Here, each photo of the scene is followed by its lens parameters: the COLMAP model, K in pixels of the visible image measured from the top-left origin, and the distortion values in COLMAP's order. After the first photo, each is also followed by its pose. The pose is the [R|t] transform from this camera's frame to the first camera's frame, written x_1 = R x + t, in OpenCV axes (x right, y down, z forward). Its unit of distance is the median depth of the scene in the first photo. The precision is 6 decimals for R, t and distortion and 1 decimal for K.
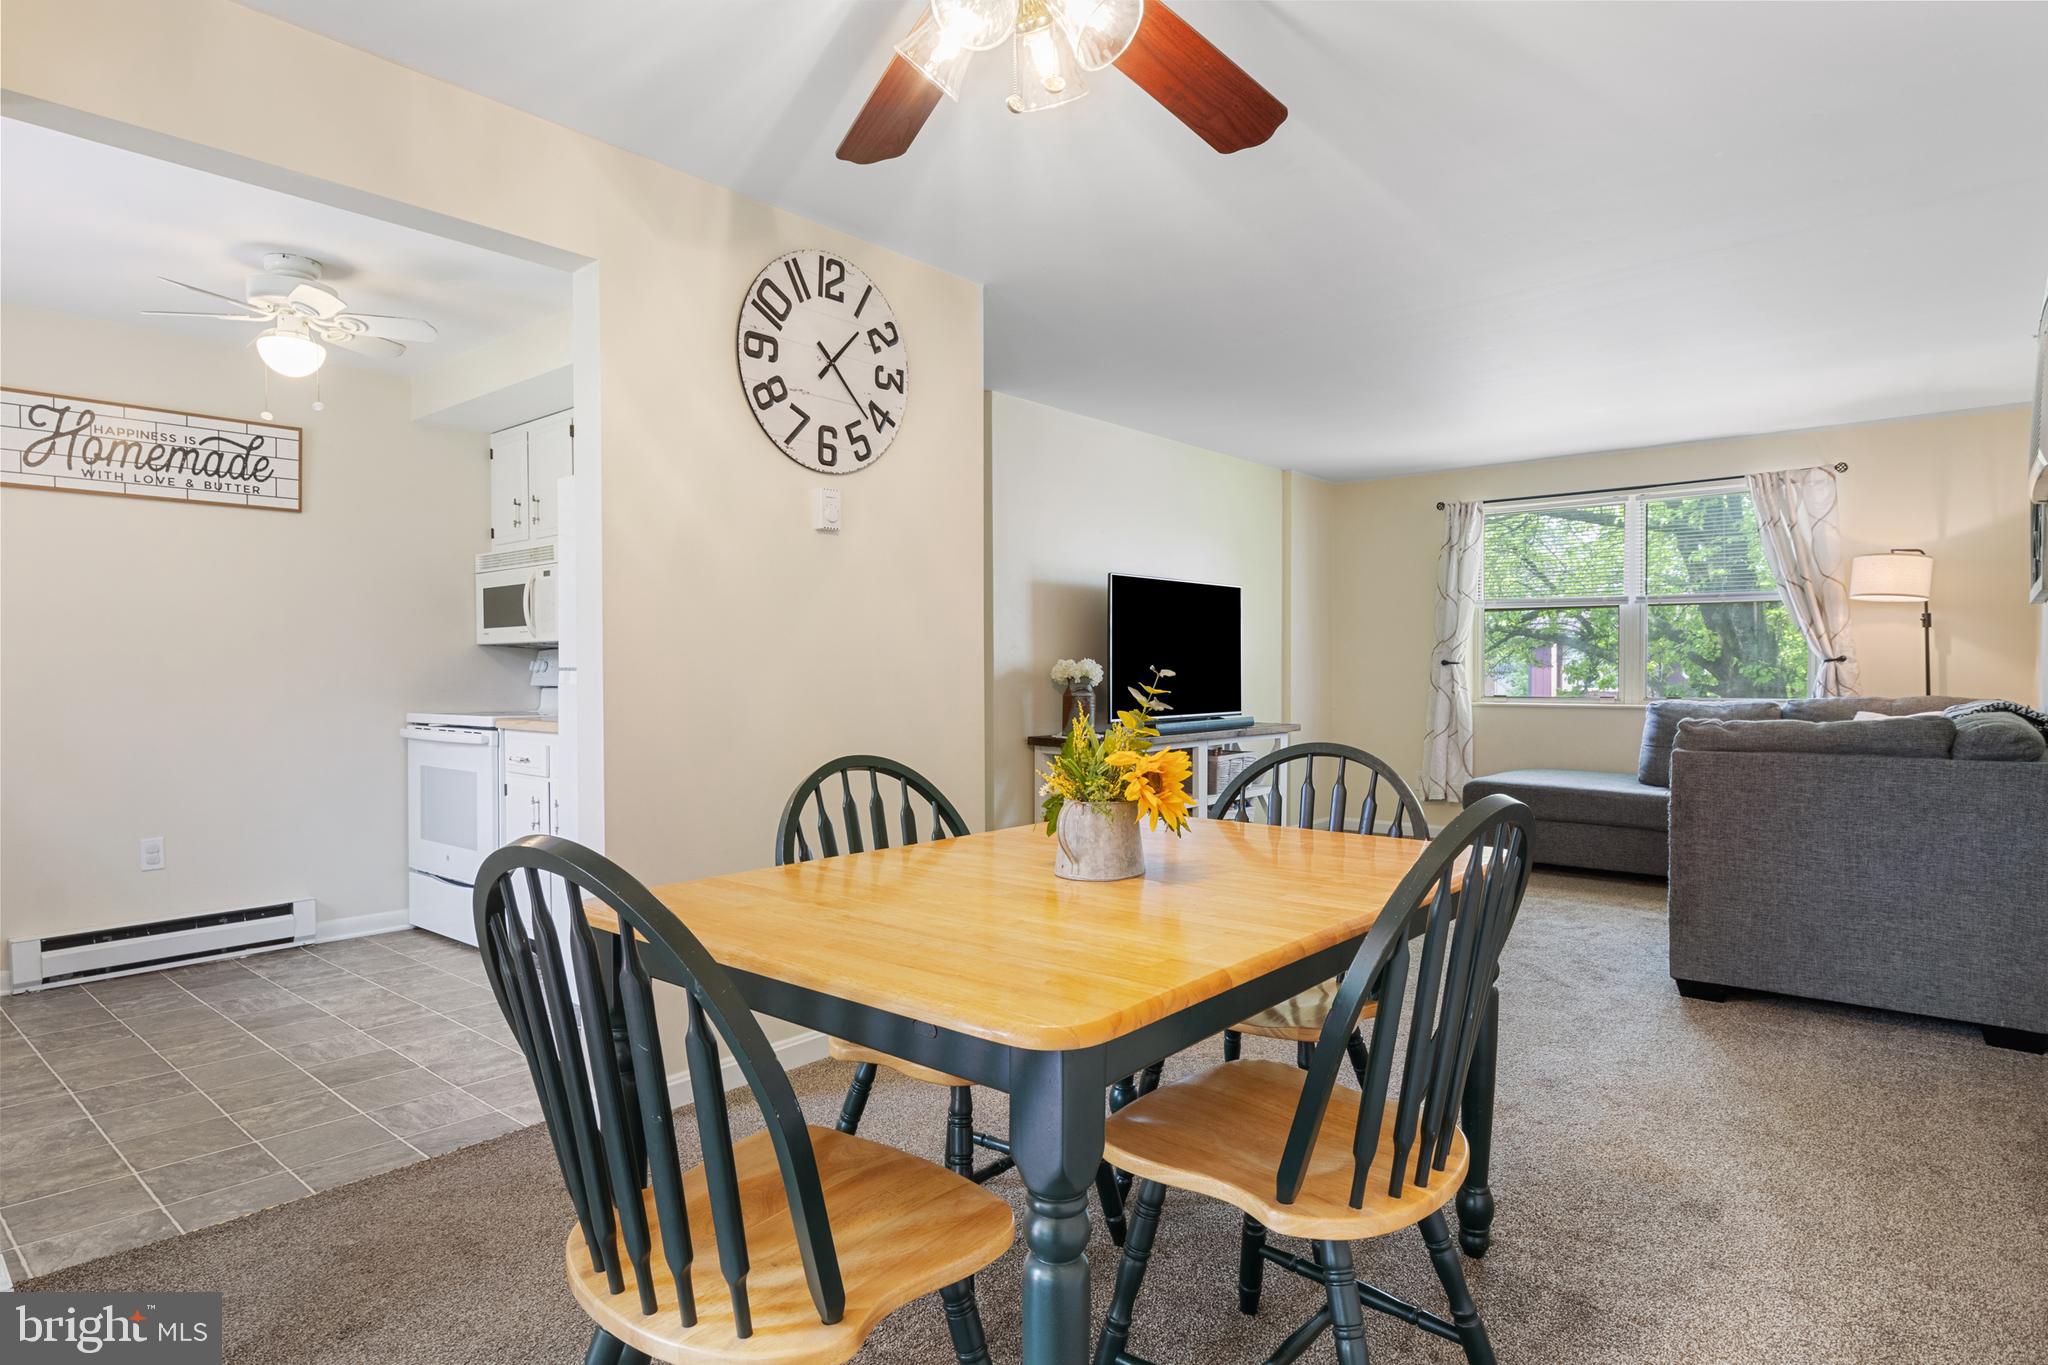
lens RADIAL K [[1133.8, 0, 1014.0], [0, 1133.8, 693.1], [0, 0, 1]] dist [-0.010563, 0.000731]
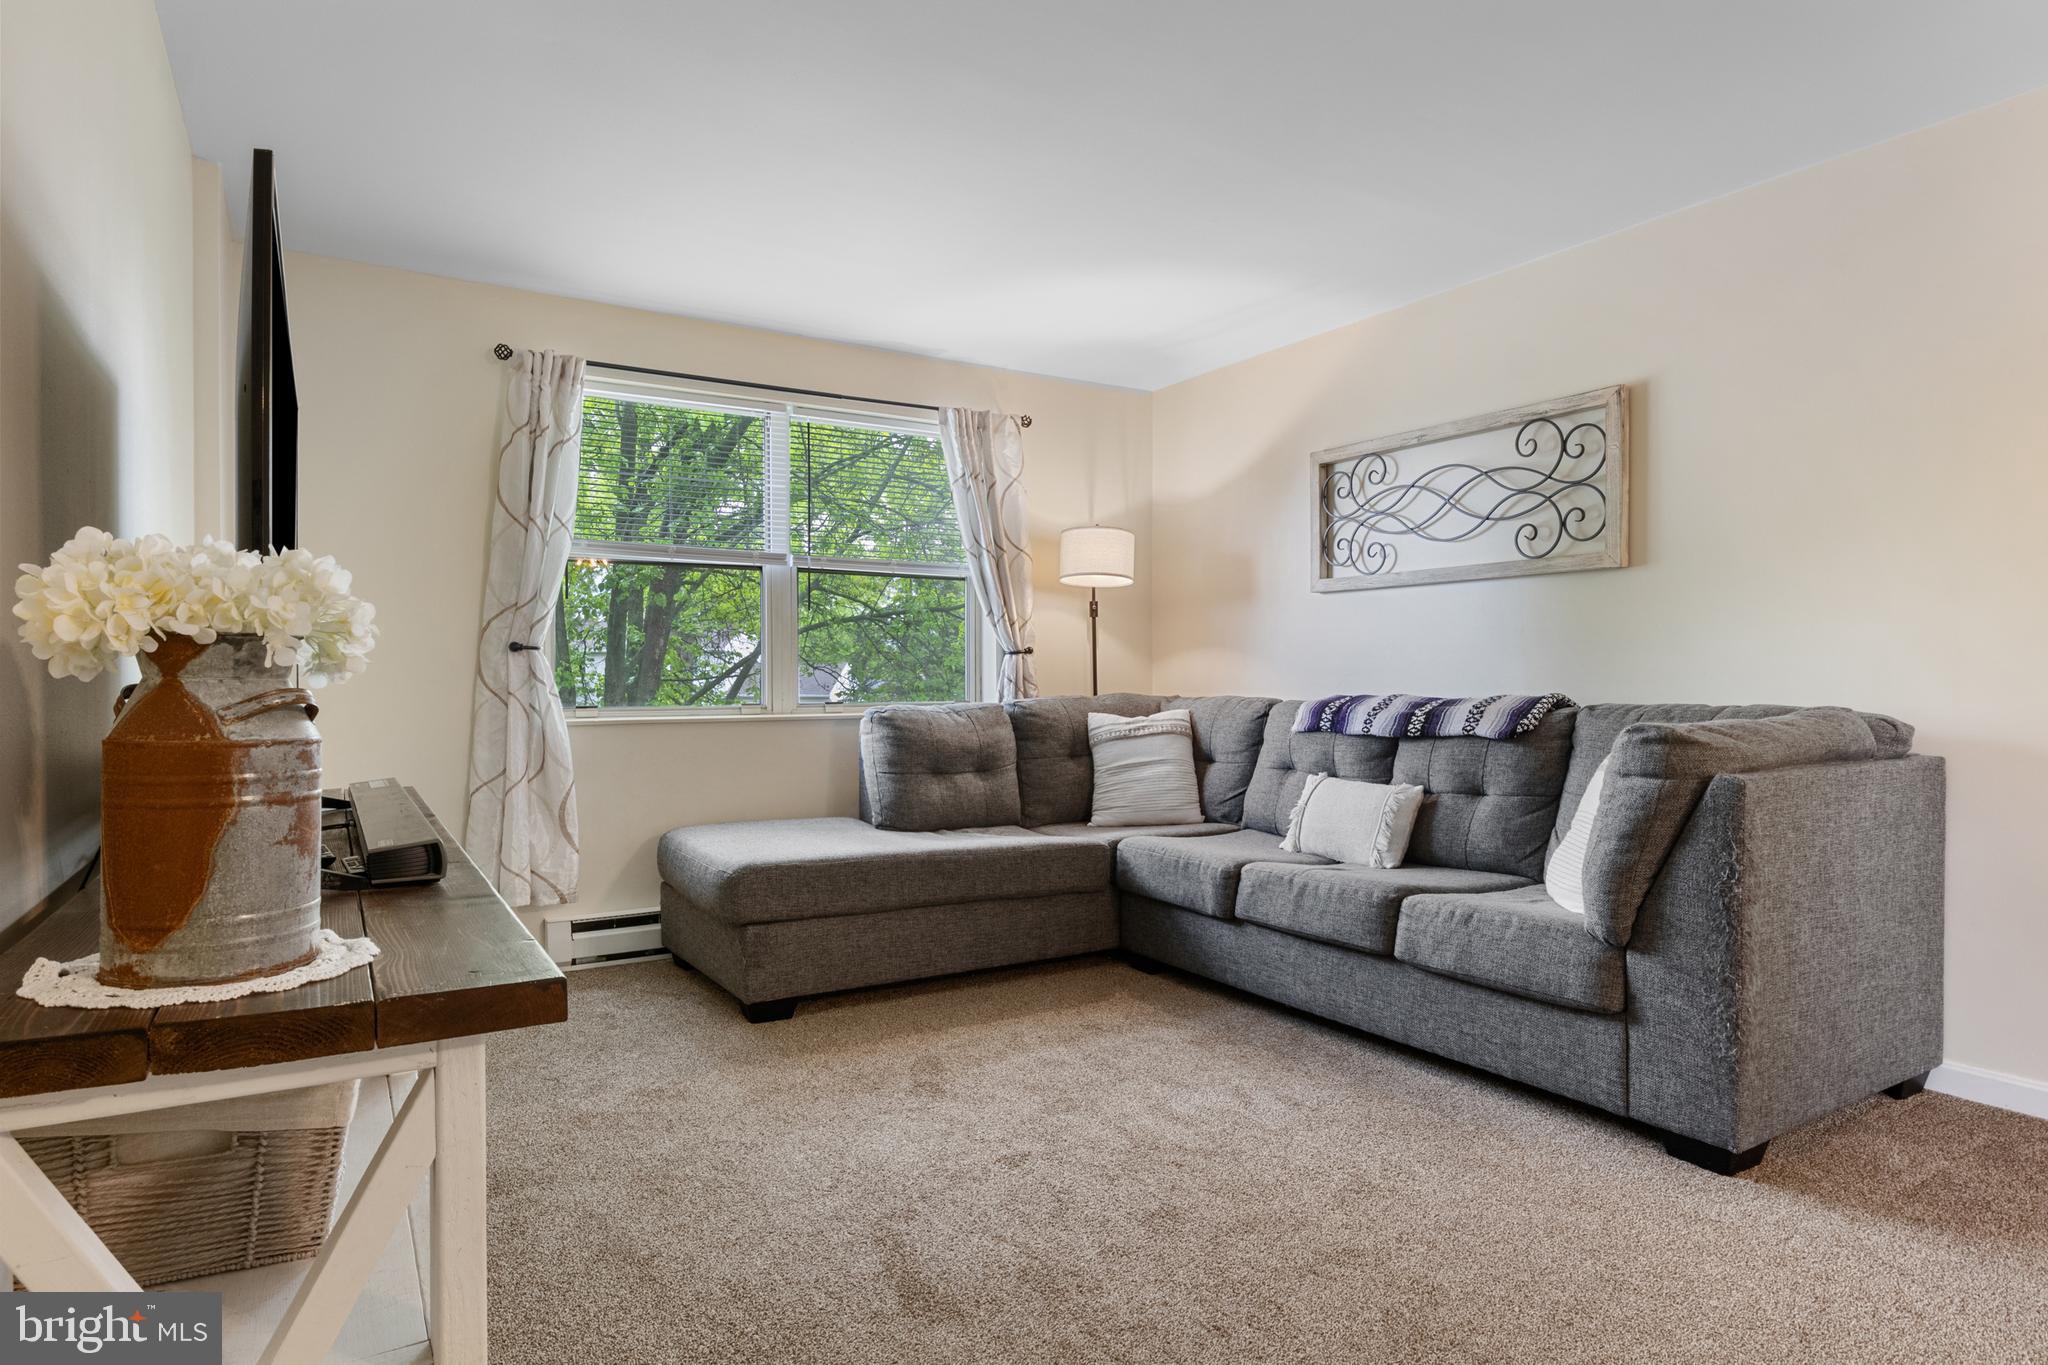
lens RADIAL K [[1133.8, 0, 1019.8], [0, 1133.8, 683.9], [0, 0, 1]] dist [-0.010563, 0.000731]
pose [[0.300163, -0.005875, 0.953870, -0.066468], [0.019338, 0.999813, 0.000073, -0.005789], [-0.953692, 0.018424, 0.300220, 0.715156]]
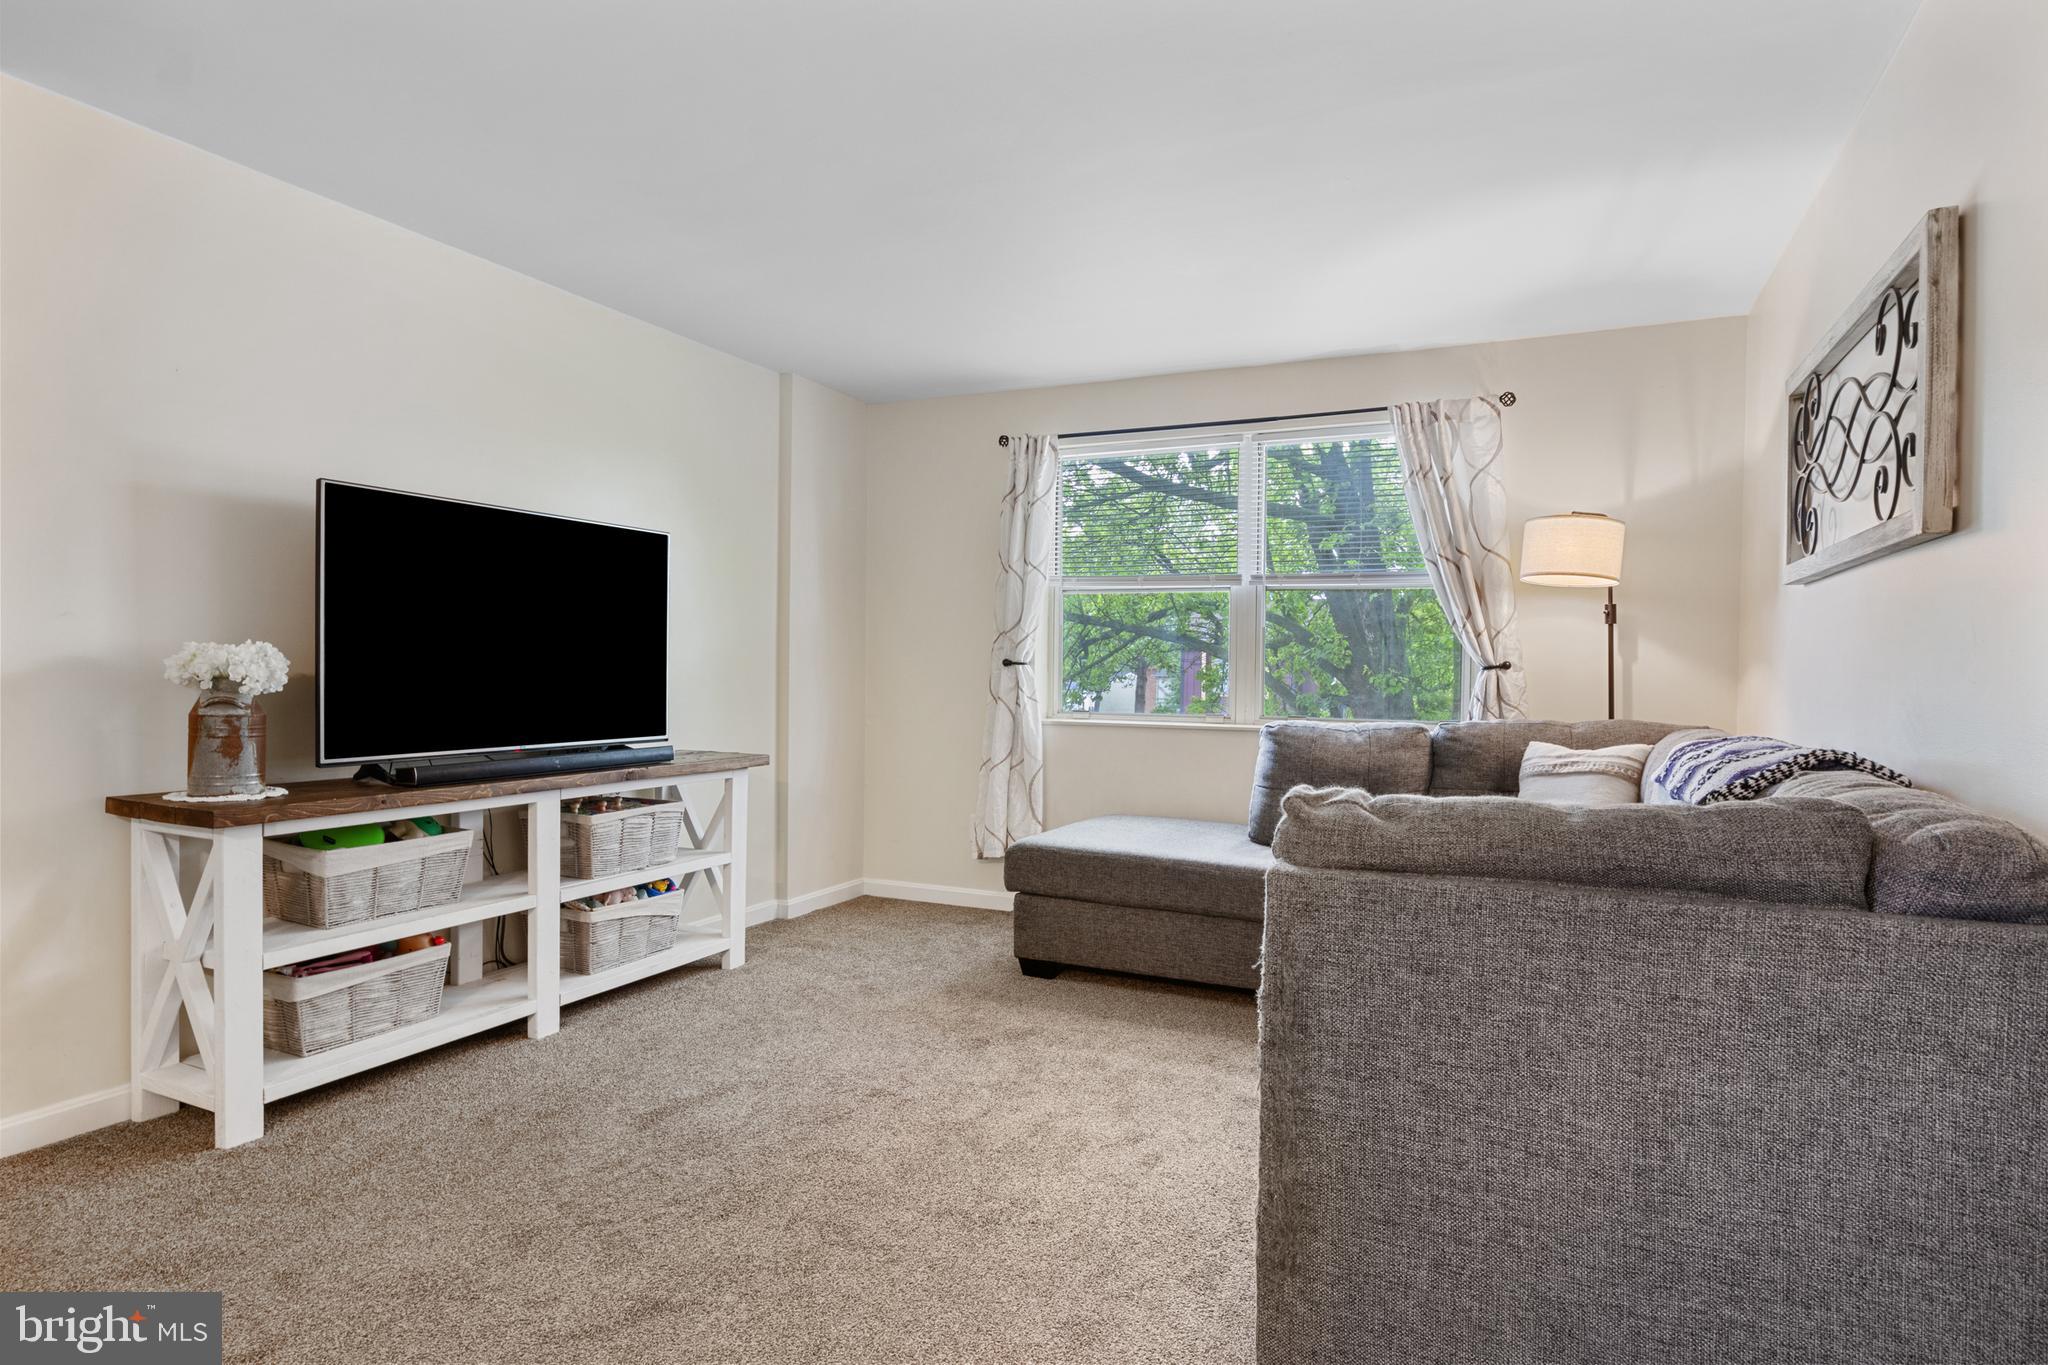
lens RADIAL K [[1133.8, 0, 1018.2], [0, 1133.8, 697.0], [0, 0, 1]] dist [-0.010563, 0.000731]
pose [[0.961850, 0.008856, 0.273433, 0.226117], [-0.009893, 0.999948, 0.002416, -0.008803], [-0.273397, -0.005029, 0.961888, 0.370673]]
